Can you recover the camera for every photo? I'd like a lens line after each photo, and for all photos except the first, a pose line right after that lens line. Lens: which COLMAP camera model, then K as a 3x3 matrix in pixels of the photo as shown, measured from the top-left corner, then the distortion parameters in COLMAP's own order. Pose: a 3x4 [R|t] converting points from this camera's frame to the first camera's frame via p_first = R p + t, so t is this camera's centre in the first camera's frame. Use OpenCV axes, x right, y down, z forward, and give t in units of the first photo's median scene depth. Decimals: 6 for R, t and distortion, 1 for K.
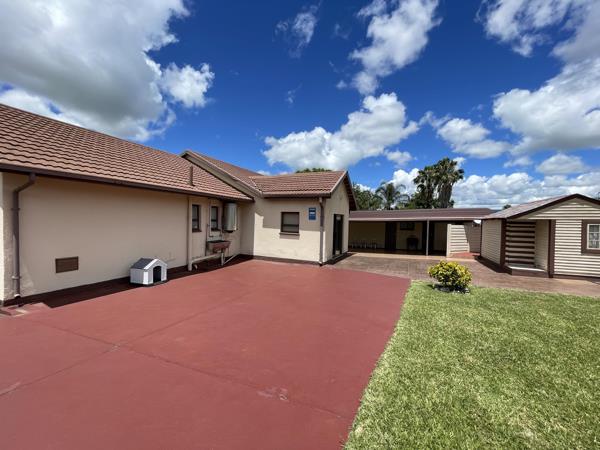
lens RADIAL K [[246.3, 0, 300.6], [0, 246.3, 229.0], [0, 0, 1]] dist [-0.000780, -0.000189]
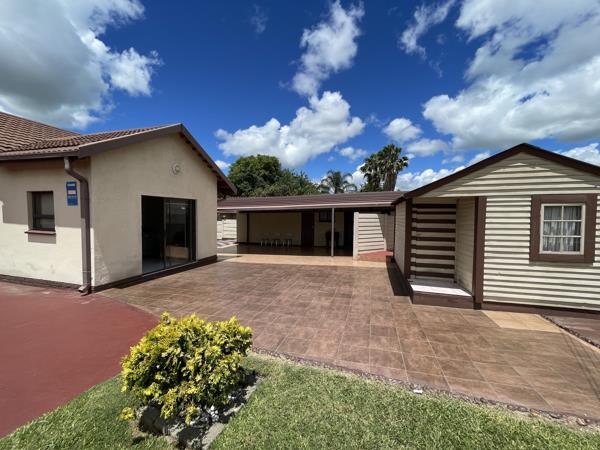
lens RADIAL K [[236.8, 0, 299.3], [0, 236.8, 223.8], [0, 0, 1]] dist [-0.022035, 0.000022]
pose [[0.988144, -0.017386, 0.152539, 0.420293], [0.016777, 0.999845, 0.005277, 0.006607], [-0.152608, -0.002656, 0.988283, 0.422344]]
